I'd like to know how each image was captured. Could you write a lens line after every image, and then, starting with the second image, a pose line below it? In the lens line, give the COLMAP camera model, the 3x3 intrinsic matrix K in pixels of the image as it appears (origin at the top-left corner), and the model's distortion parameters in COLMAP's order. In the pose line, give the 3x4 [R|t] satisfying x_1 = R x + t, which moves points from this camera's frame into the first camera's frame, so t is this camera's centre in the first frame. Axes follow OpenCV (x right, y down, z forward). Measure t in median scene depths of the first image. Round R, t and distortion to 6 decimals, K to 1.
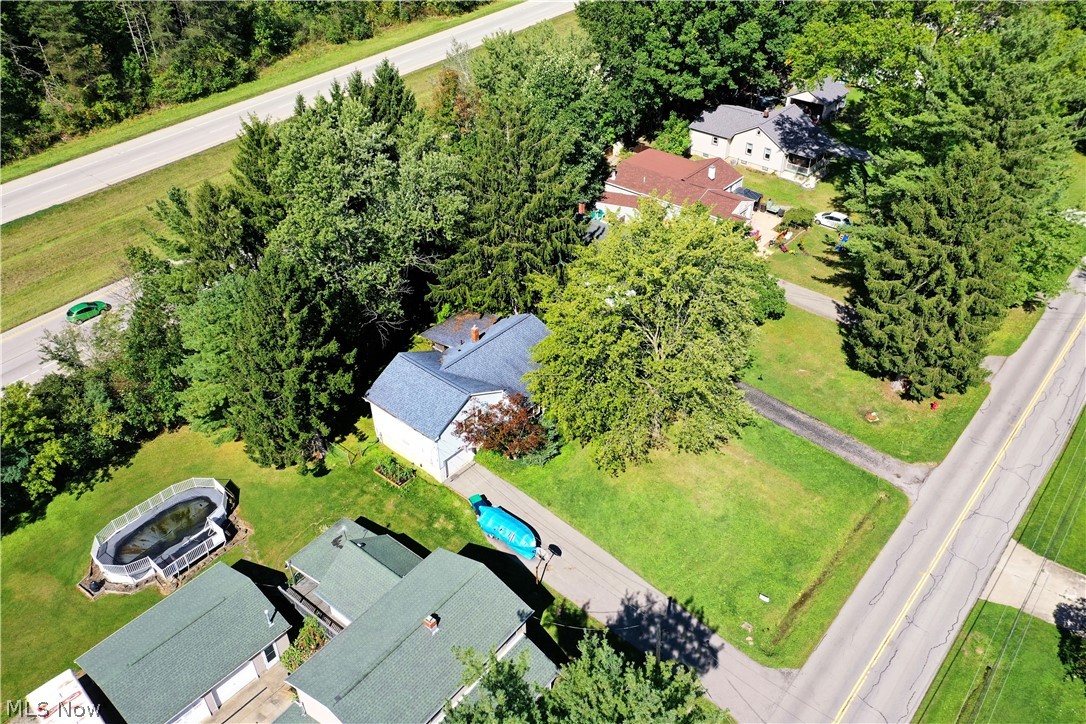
lens RADIAL K [[866.3, 0, 538.6], [0, 866.3, 360.9], [0, 0, 1]] dist [0.013297, 0.008000]
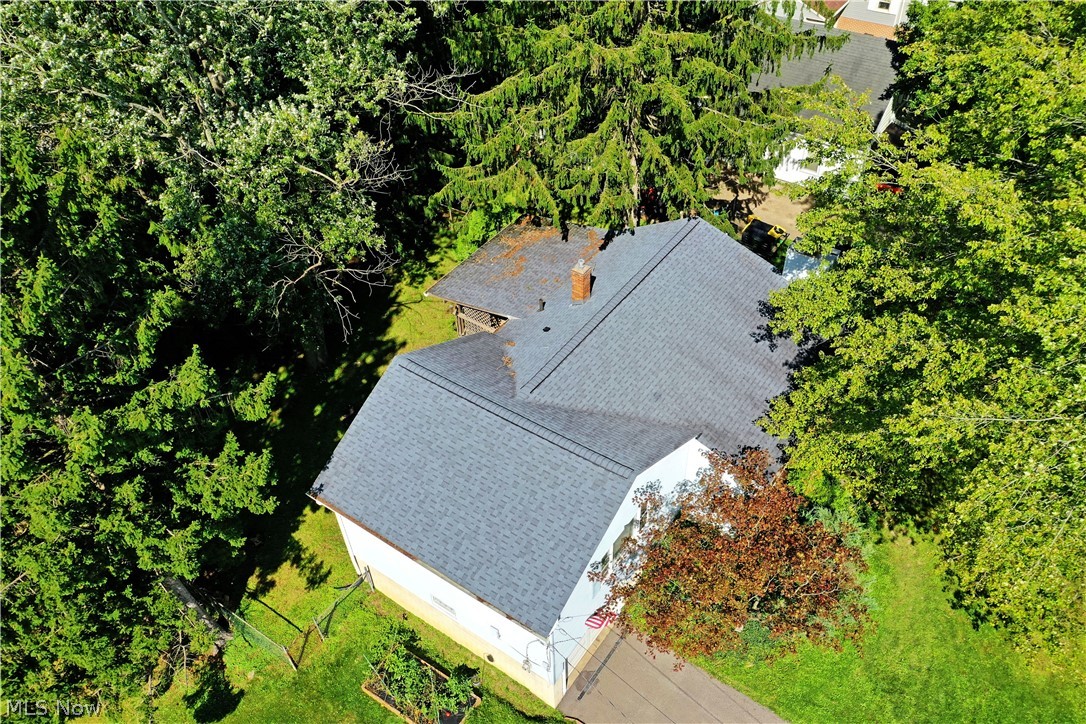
lens RADIAL K [[866.3, 0, 552.1], [0, 866.3, 360.6], [0, 0, 1]] dist [0.013297, 0.008000]
pose [[0.992435, -0.089651, 0.083882, -0.122920], [0.079832, 0.990282, 0.113875, -0.042382], [-0.093276, -0.106317, 0.989948, 0.616866]]
